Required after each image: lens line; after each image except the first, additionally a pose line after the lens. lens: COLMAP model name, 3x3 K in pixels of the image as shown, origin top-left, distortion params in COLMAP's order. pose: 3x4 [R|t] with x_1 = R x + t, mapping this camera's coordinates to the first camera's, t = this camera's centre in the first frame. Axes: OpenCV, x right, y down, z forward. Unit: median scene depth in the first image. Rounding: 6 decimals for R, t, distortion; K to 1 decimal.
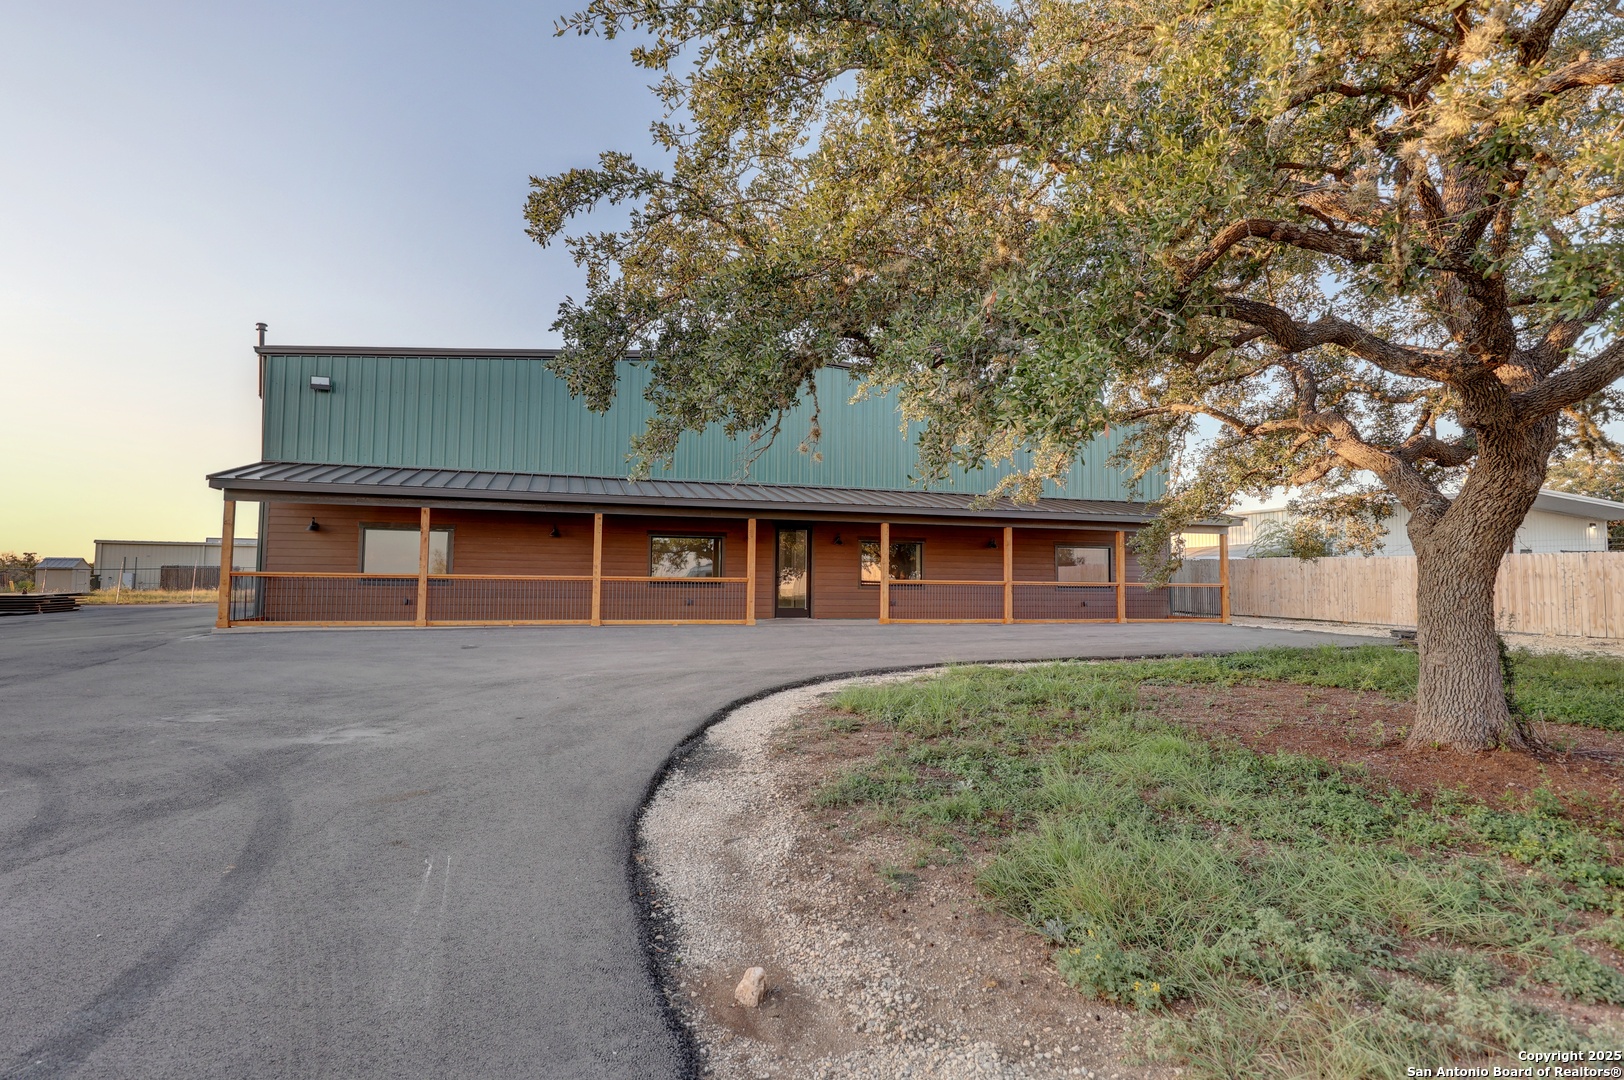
lens RADIAL K [[838.7, 0, 807.6], [0, 838.7, 535.7], [0, 0, 1]] dist [0.000151, -0.000449]
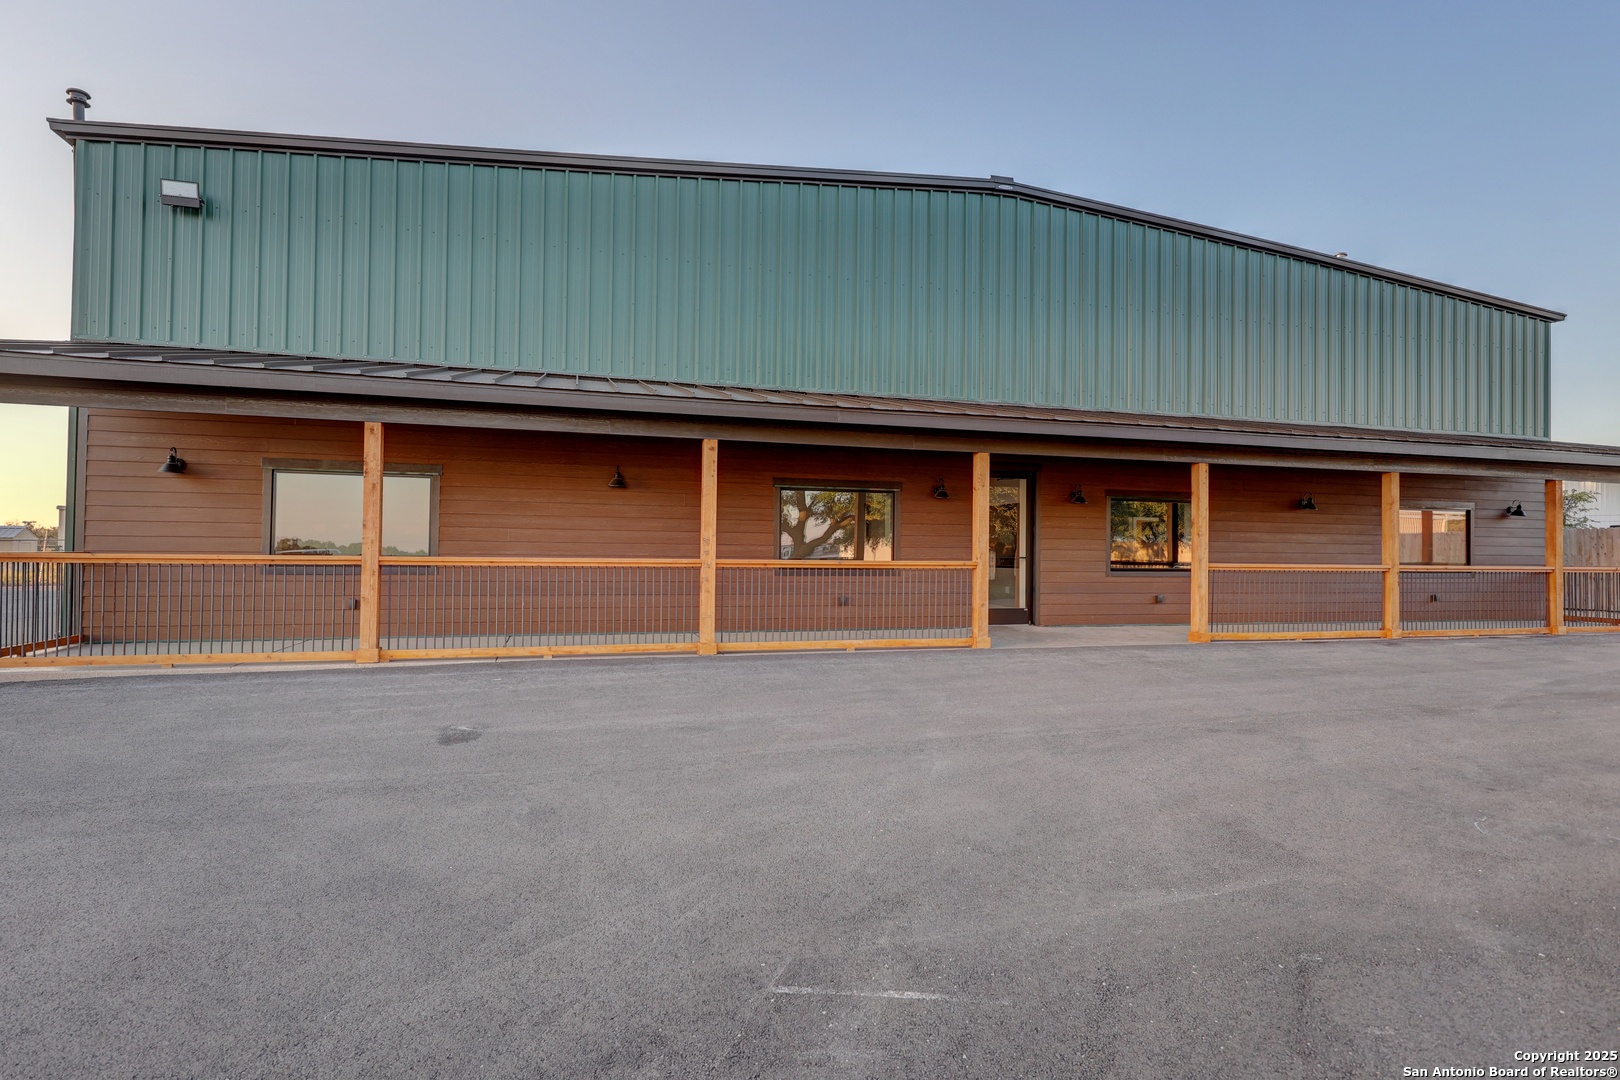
lens RADIAL K [[836.7, 0, 815.3], [0, 836.7, 542.7], [0, 0, 1]] dist [0.000151, -0.000449]
pose [[0.999994, -0.000238, -0.003507, -0.176835], [0.000380, 0.999181, 0.040458, 0.016885], [0.003495, -0.040459, 0.999175, 0.462454]]
